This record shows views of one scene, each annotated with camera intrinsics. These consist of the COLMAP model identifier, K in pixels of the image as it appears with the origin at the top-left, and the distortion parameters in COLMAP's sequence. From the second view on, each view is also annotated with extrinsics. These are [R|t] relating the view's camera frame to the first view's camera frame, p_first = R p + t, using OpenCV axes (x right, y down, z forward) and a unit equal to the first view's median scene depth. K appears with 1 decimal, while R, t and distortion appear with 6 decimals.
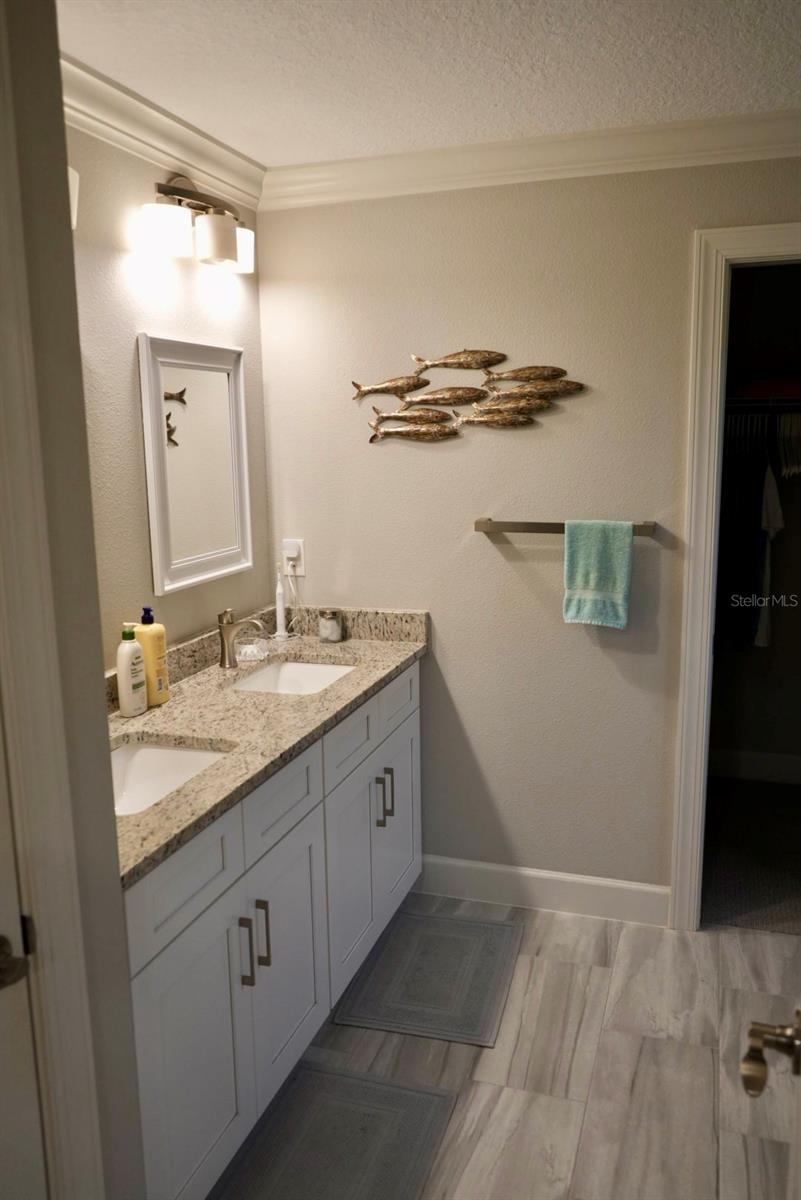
lens RADIAL K [[941.4, 0, 401.2], [0, 941.4, 599.9], [0, 0, 1]] dist [-0.023287, 0.019896]
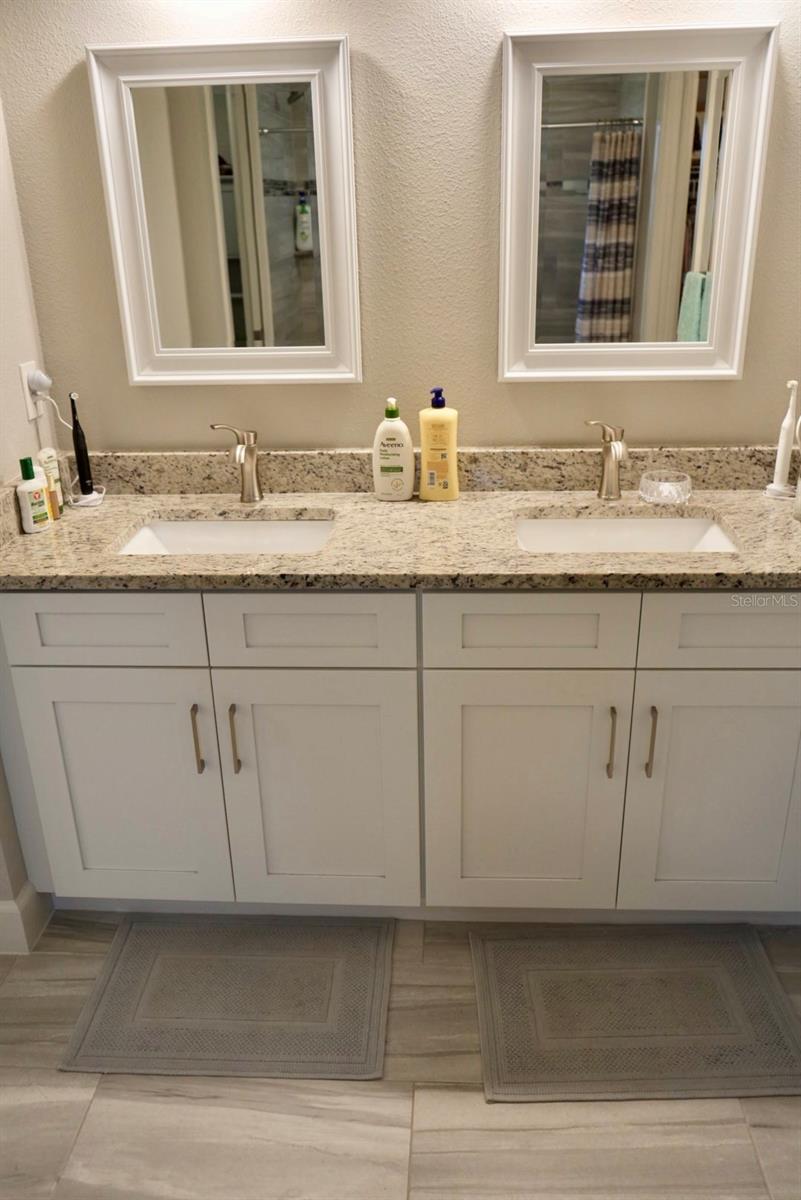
lens RADIAL K [[941.4, 0, 401.8], [0, 941.4, 600.0], [0, 0, 1]] dist [-0.023287, 0.019896]
pose [[0.262030, 0.381114, -0.886618, 0.566488], [-0.151690, 0.923564, 0.352165, -0.112890], [0.953064, 0.042213, 0.299812, 0.713829]]
